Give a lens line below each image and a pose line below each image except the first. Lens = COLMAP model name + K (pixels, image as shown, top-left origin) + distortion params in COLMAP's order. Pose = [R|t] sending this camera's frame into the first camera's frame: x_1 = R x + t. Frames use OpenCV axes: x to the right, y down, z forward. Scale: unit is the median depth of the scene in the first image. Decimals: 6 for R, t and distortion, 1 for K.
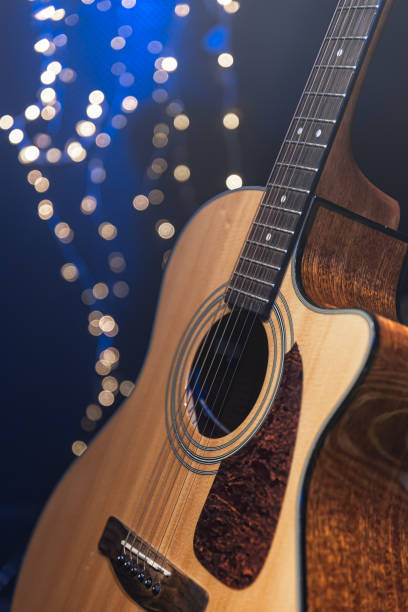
lens RADIAL K [[1144.7, 0, 204.0], [0, 1144.7, 306.0], [0, 0, 1]] dist [-0.016473, 0.293082]
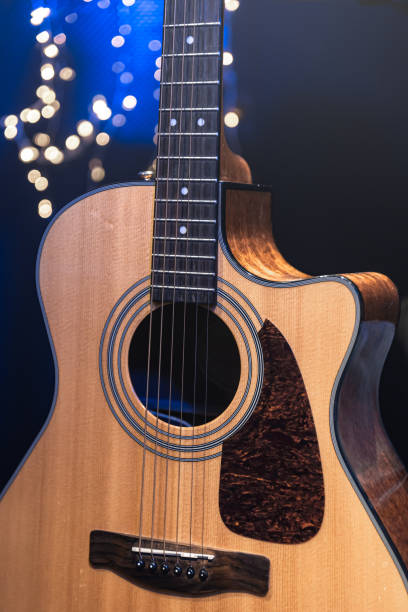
lens RADIAL K [[1144.7, 0, 204.0], [0, 1144.7, 306.0], [0, 0, 1]] dist [-0.016473, 0.293082]
pose [[0.784972, -0.351532, 0.510141, -0.521540], [0.258009, 0.934119, 0.246682, -0.265898], [-0.563250, -0.062018, 0.823956, 0.126950]]
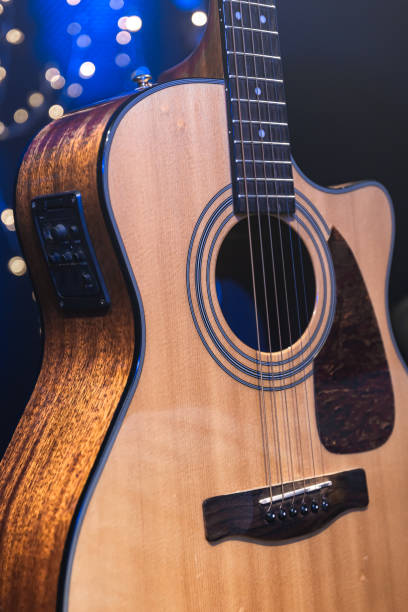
lens RADIAL K [[1144.7, 0, 204.0], [0, 1144.7, 306.0], [0, 0, 1]] dist [-0.016473, 0.293082]
pose [[-0.136595, -0.321919, 0.936862, -0.934574], [0.043155, 0.942895, 0.330284, -0.257432], [-0.989687, 0.085545, -0.114902, 1.243919]]
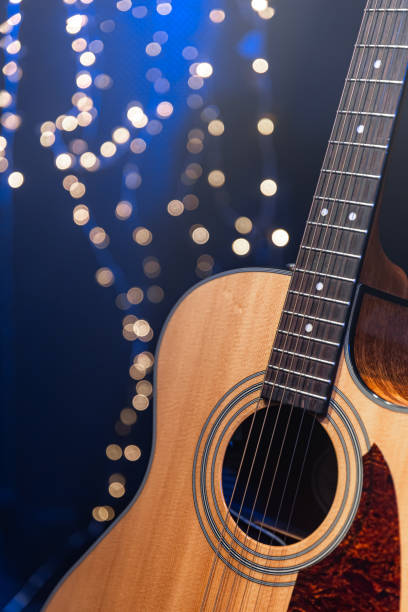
lens RADIAL K [[1144.7, 0, 204.0], [0, 1144.7, 306.0], [0, 0, 1]] dist [-0.016473, 0.293082]
pose [[0.940528, -0.109683, 0.321523, -0.351674], [0.087983, 0.992798, 0.081309, -0.174227], [-0.328126, -0.048185, 0.943404, 0.139468]]
